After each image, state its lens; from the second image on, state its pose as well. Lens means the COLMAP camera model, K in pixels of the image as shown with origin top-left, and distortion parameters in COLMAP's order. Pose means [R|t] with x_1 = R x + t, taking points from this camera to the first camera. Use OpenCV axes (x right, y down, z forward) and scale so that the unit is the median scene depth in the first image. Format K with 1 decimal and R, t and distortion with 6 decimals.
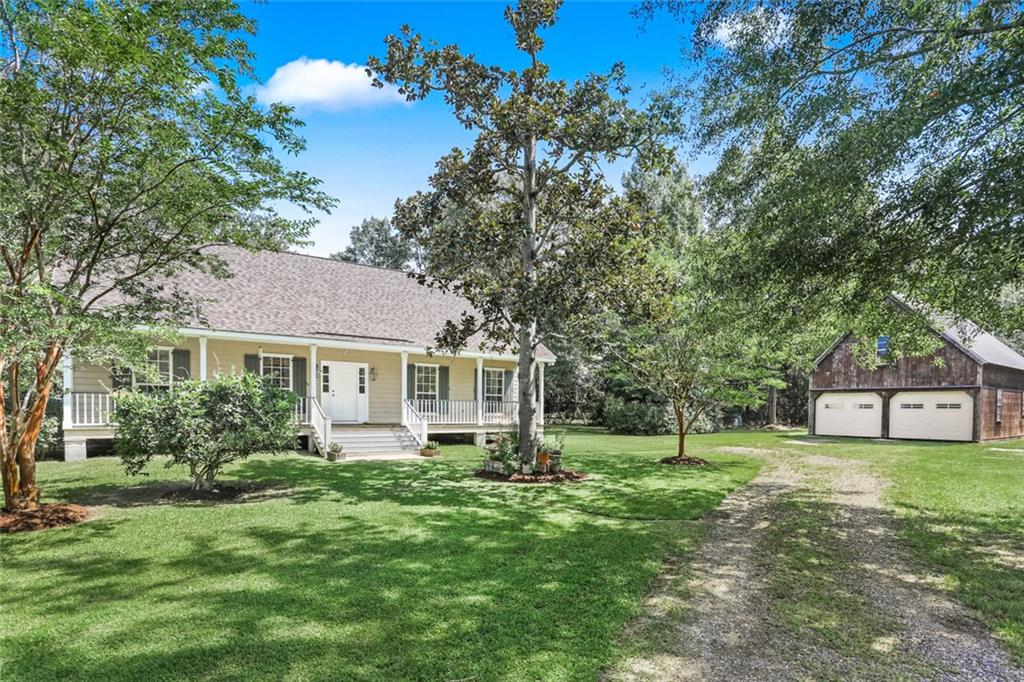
lens RADIAL K [[535.8, 0, 494.1], [0, 535.8, 416.4], [0, 0, 1]] dist [-0.022674, -0.000022]
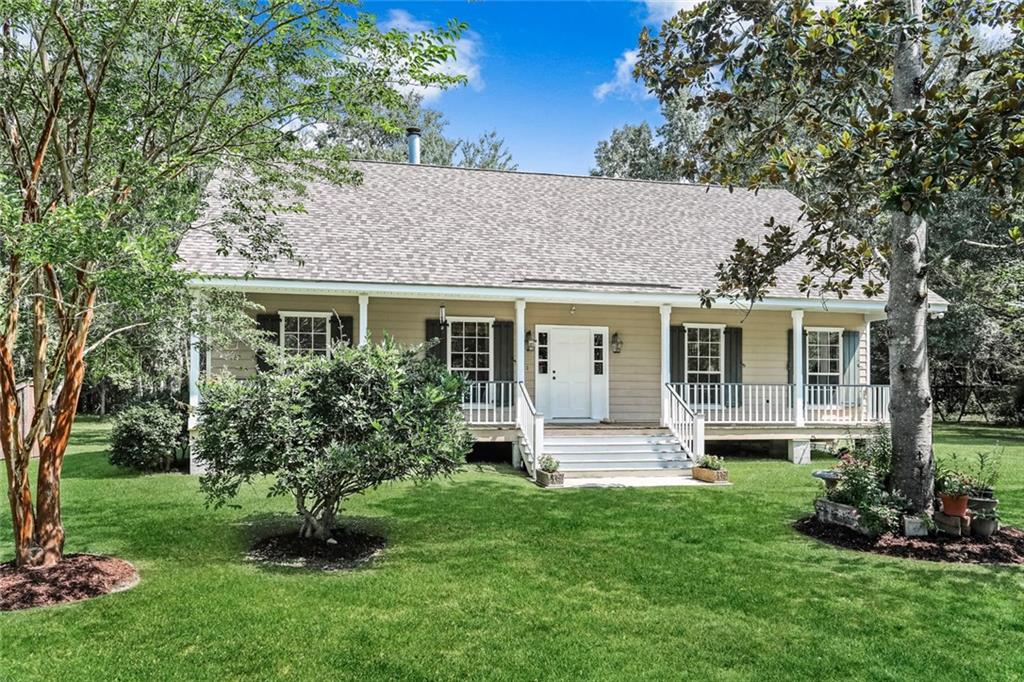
lens RADIAL K [[741.5, 0, 512.6], [0, 741.5, 378.6], [0, 0, 1]] dist [-0.002695, 0.035630]
pose [[0.926867, -0.014716, -0.375101, -0.015413], [0.000260, 0.999256, -0.038558, -0.005217], [0.375389, 0.035640, 0.926182, 0.181699]]
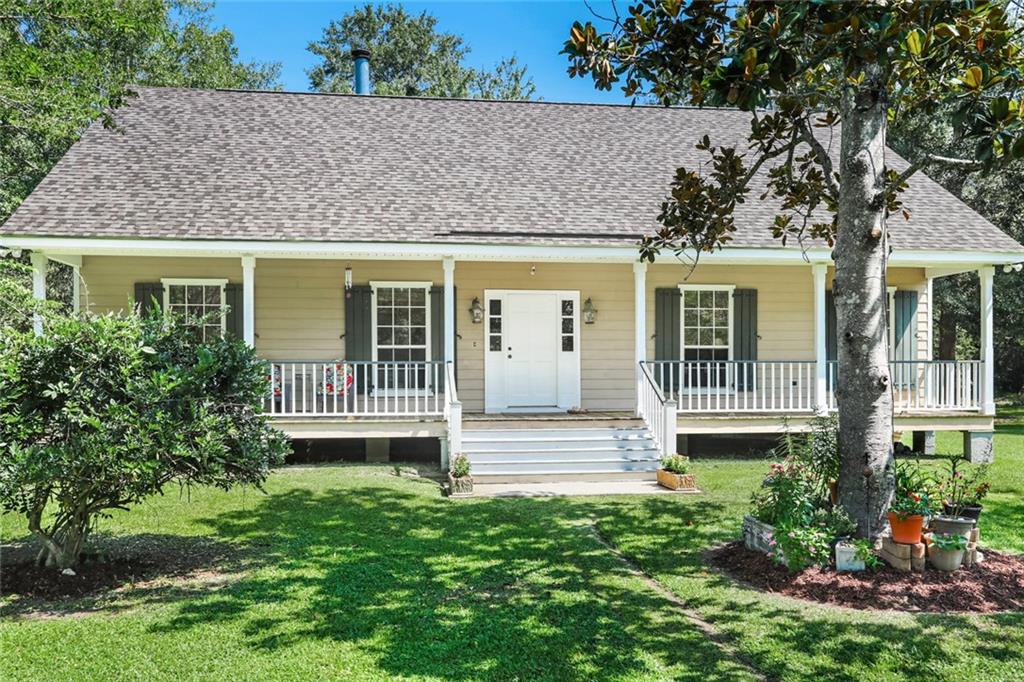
lens RADIAL K [[875.0, 0, 512.5], [0, 875.0, 378.9], [0, 0, 1]] dist [0.007012, 0.014906]
pose [[0.891773, -0.014820, -0.452239, 0.091634], [0.008811, 0.999843, -0.015392, -0.006075], [0.452396, 0.009741, 0.891764, 0.296091]]
